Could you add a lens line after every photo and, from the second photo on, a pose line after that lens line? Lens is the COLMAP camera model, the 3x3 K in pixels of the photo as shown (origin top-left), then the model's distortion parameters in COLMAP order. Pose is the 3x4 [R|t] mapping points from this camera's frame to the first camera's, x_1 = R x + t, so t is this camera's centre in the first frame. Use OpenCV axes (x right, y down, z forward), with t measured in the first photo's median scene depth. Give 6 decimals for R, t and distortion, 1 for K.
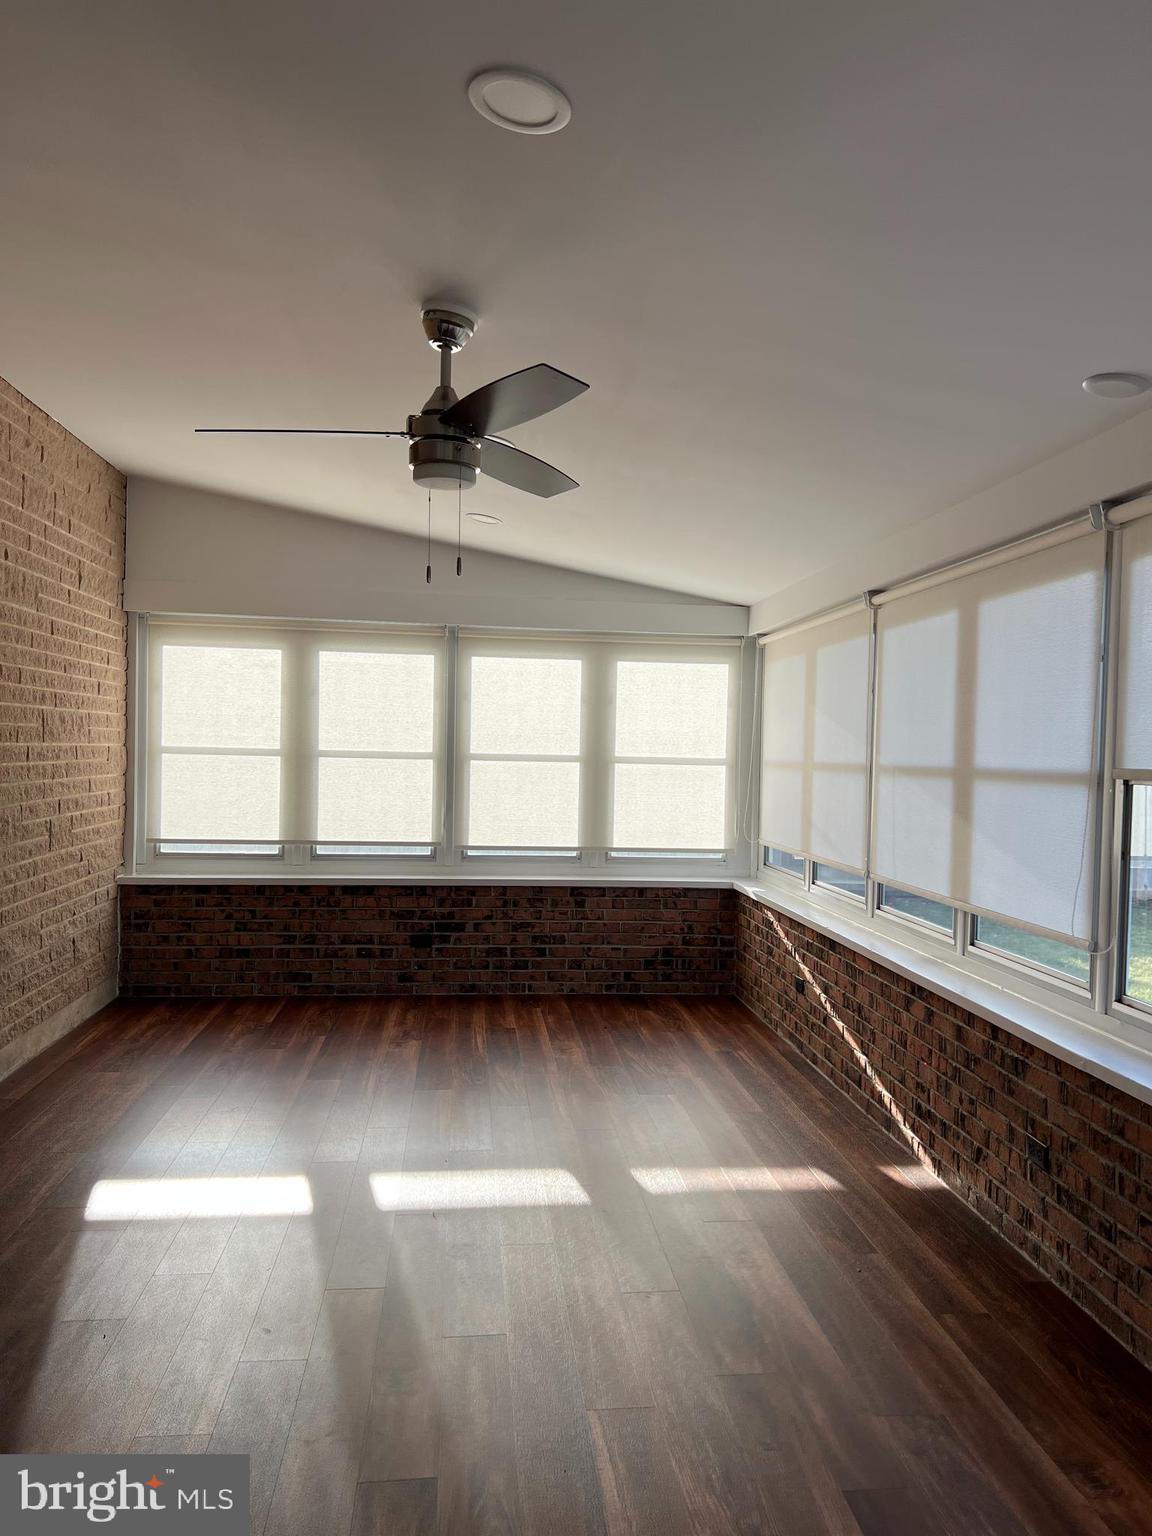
lens RADIAL K [[1137.6, 0, 577.5], [0, 1137.6, 776.9], [0, 0, 1]] dist [0.206427, -0.519208]
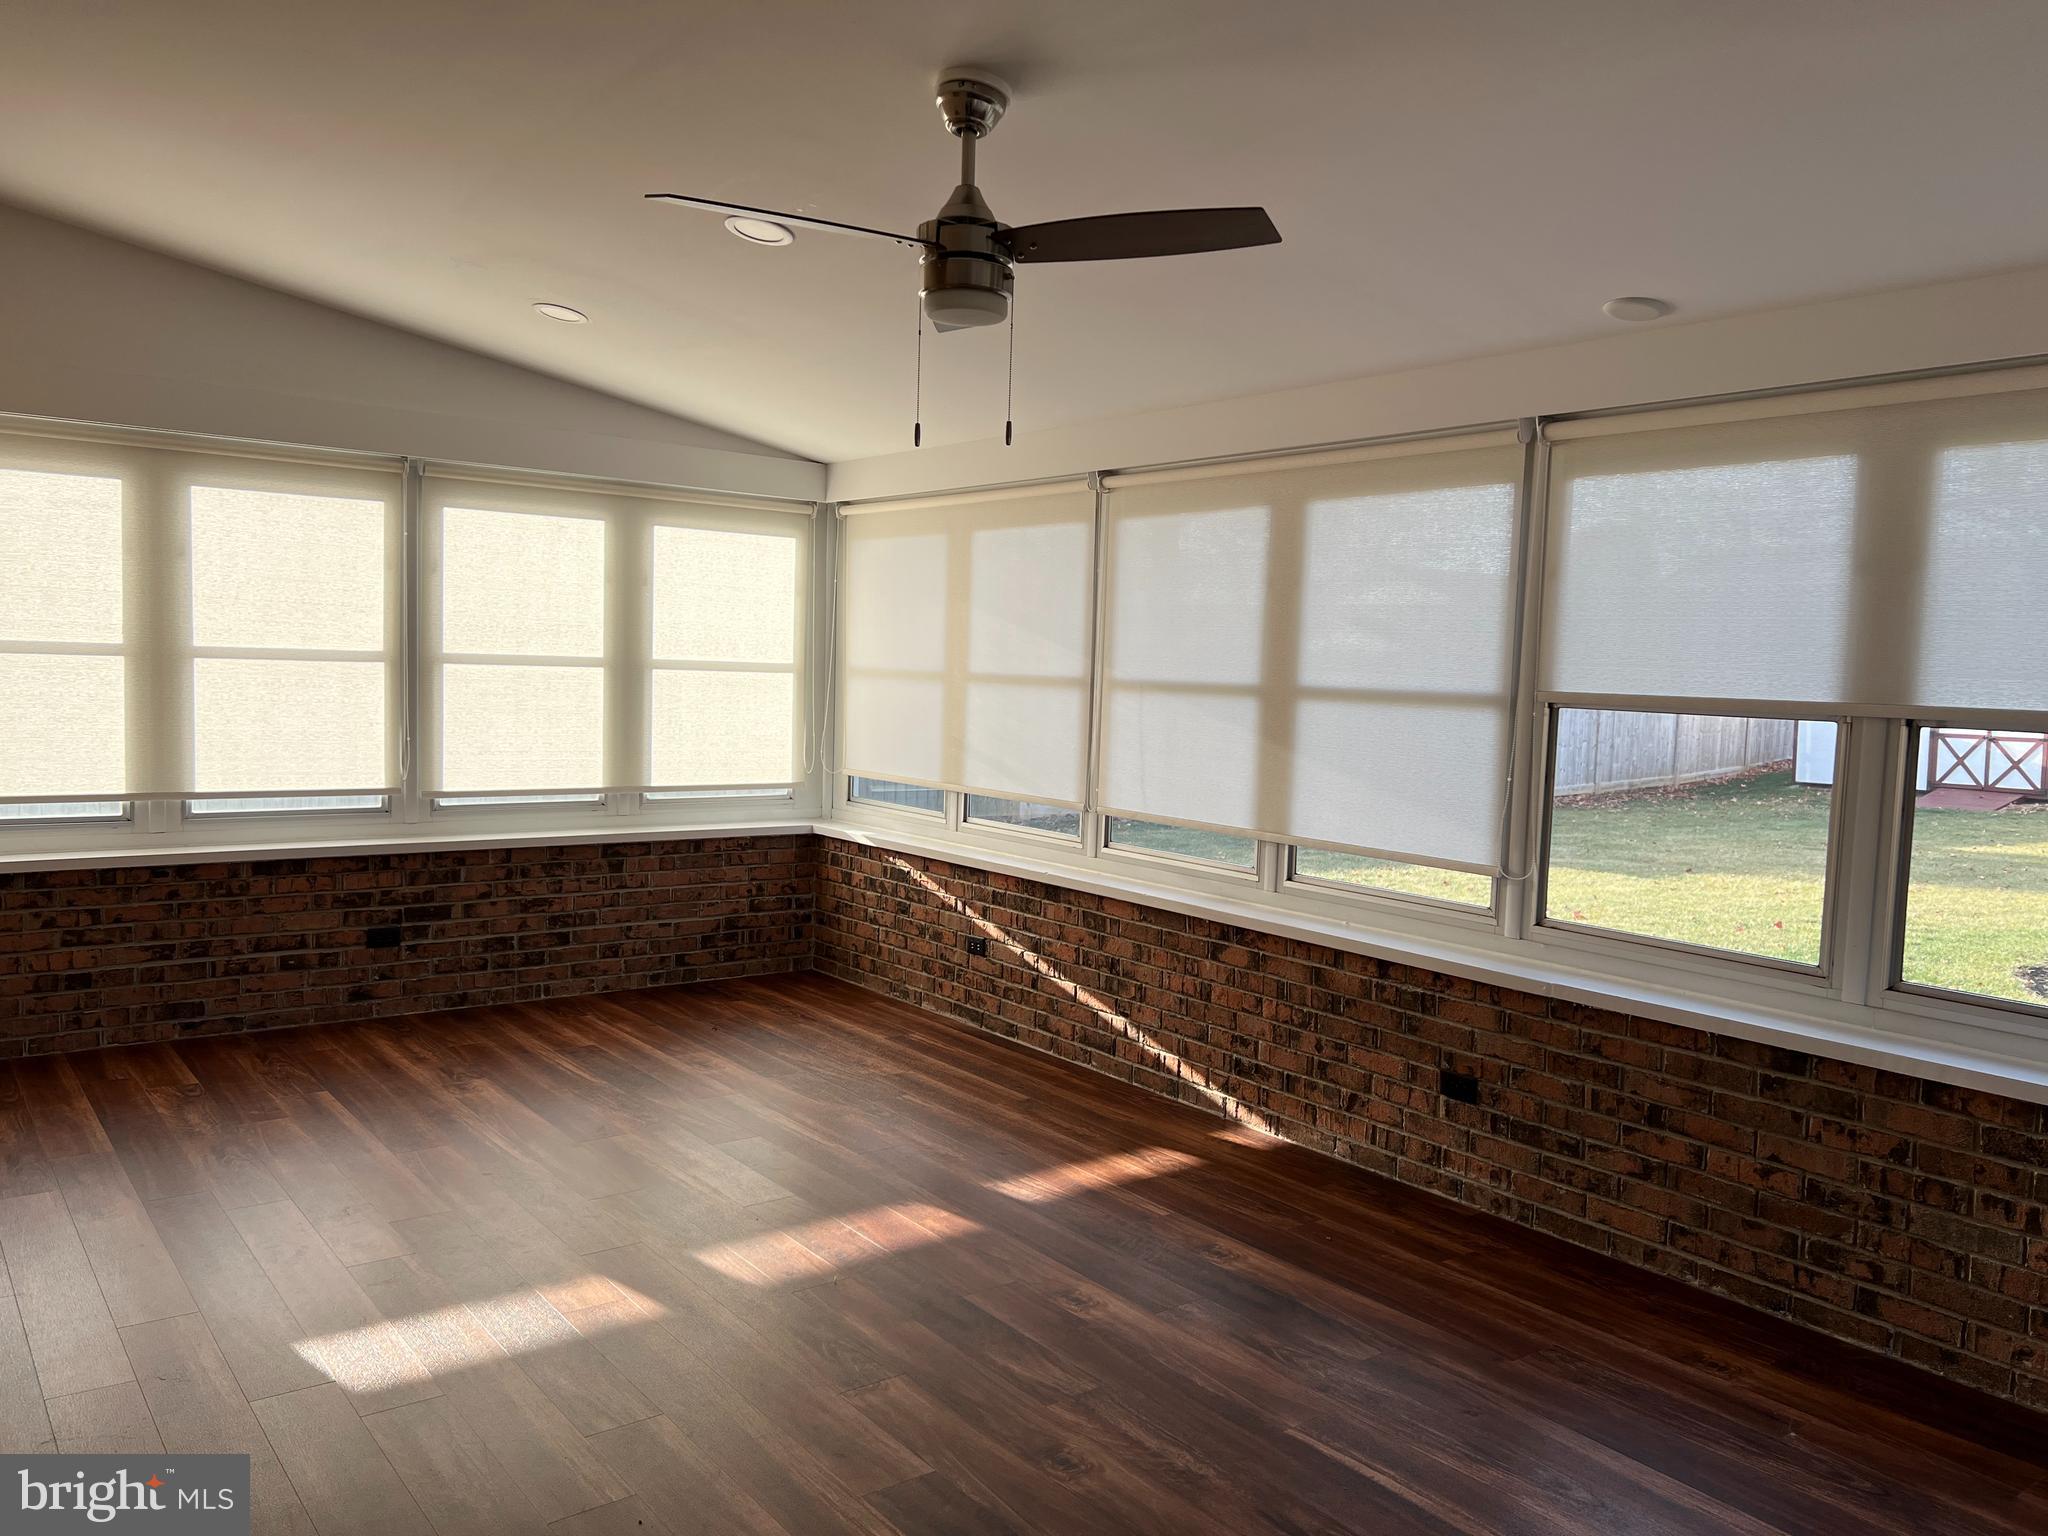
lens RADIAL K [[1535.2, 0, 1024.0], [0, 1535.2, 768.0], [0, 0, 1]] dist [0.083269, -0.109208]
pose [[0.852836, -0.030641, 0.521279, -0.288239], [-0.002204, 0.998057, 0.062272, -0.011338], [-0.522174, -0.054257, 0.851111, 0.049166]]
